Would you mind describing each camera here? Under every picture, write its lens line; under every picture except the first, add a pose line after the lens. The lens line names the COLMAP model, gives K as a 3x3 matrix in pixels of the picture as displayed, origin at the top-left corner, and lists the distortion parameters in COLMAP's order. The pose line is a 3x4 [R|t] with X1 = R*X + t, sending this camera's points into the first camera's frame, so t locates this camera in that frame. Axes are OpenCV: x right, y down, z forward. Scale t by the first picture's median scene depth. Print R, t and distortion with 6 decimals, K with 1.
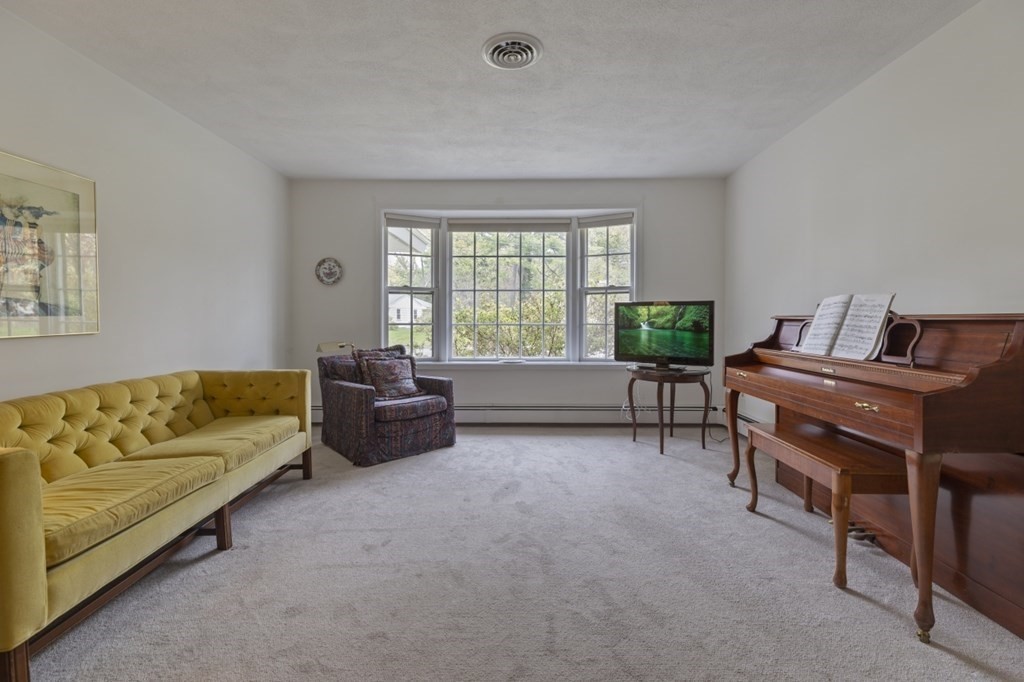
lens RADIAL K [[462.1, 0, 486.7], [0, 462.1, 324.8], [0, 0, 1]] dist [0.006917, -0.000683]
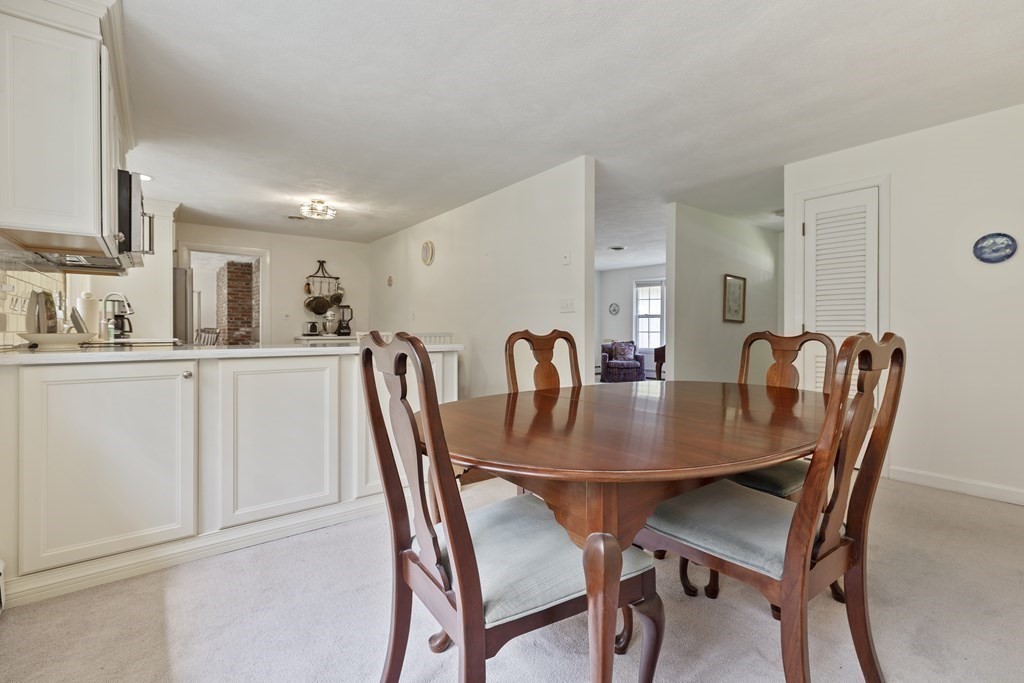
lens RADIAL K [[462.1, 0, 514.8], [0, 462.1, 335.3], [0, 0, 1]] dist [0.006917, -0.000683]
pose [[0.647532, 0.019896, -0.761778, 1.431551], [-0.014841, 0.999799, 0.013498, -0.008223], [0.761894, 0.002565, 0.647697, -1.152171]]
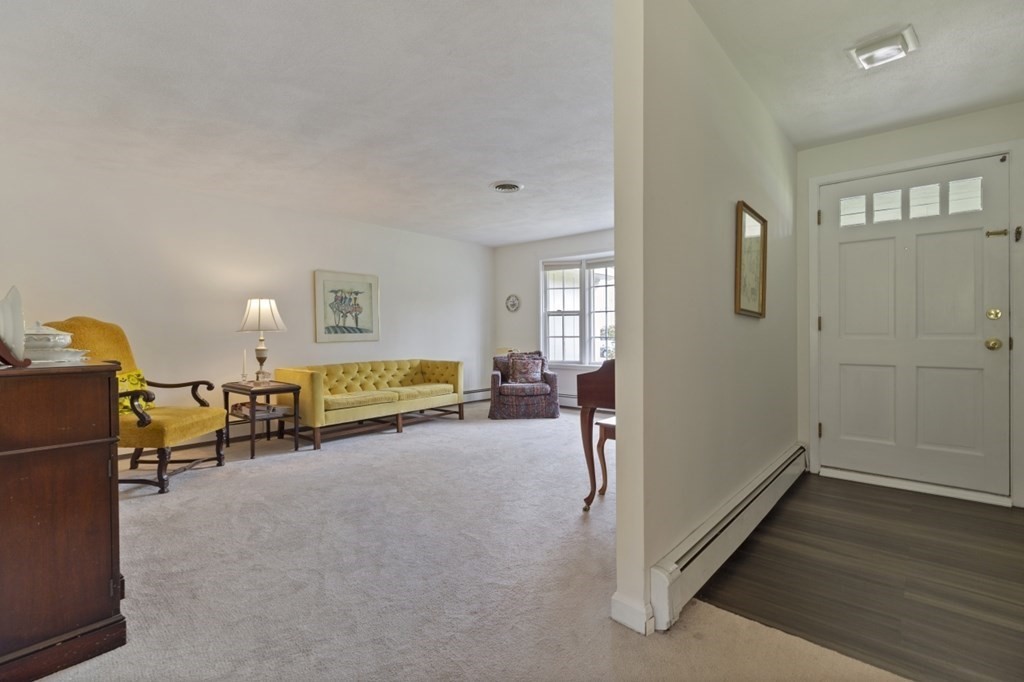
lens RADIAL K [[462.1, 0, 508.5], [0, 462.1, 339.1], [0, 0, 1]] dist [0.006917, -0.000683]
pose [[0.765795, 0.010812, -0.642994, 0.841019], [-0.005318, 0.999931, 0.010481, -0.011746], [0.643063, -0.004607, 0.765799, -0.270944]]
